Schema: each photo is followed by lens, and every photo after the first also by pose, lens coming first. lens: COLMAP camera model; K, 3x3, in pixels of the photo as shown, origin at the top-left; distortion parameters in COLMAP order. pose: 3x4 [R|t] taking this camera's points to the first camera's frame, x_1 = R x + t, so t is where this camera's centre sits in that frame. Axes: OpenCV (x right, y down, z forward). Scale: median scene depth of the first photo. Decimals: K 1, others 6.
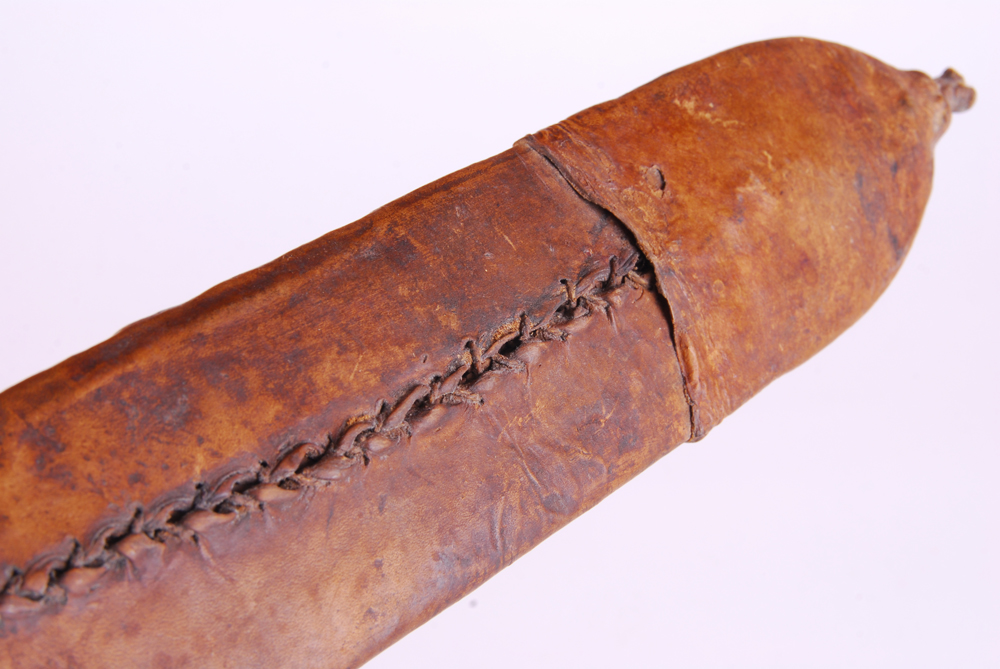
lens RADIAL K [[1772.9, 0, 500.0], [0, 1772.9, 334.5], [0, 0, 1]] dist [-0.139474, 0.078913]
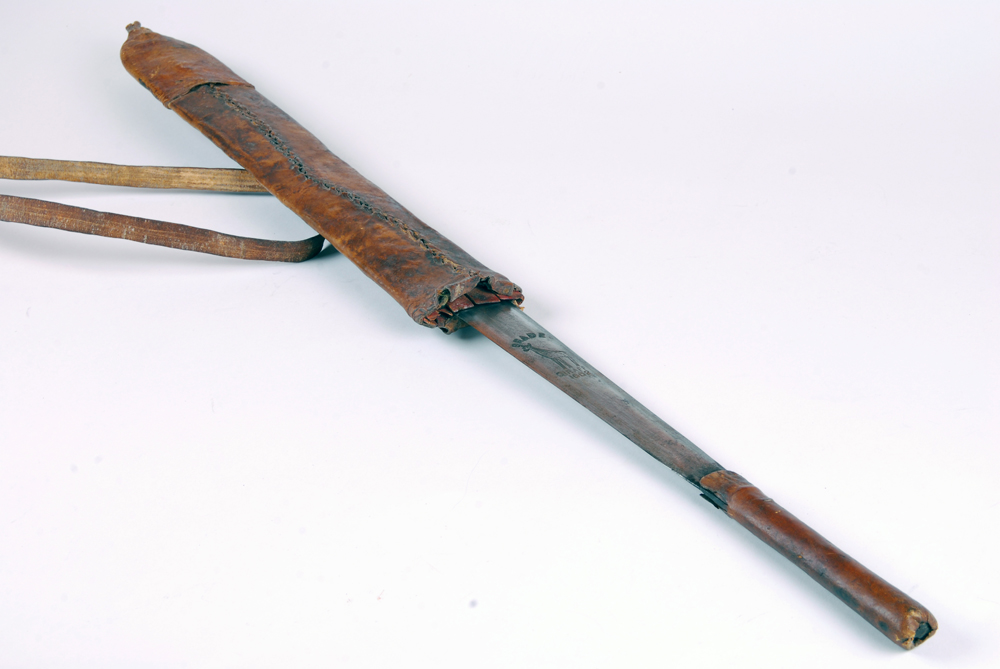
lens RADIAL K [[1772.9, 0, 500.0], [0, 1772.9, 334.5], [0, 0, 1]] dist [-0.139474, 0.078913]
pose [[0.113018, -0.917757, 0.380723, -1.726119], [0.916904, 0.243949, 0.315873, -0.514087], [-0.382771, 0.313387, 0.869065, -2.245071]]
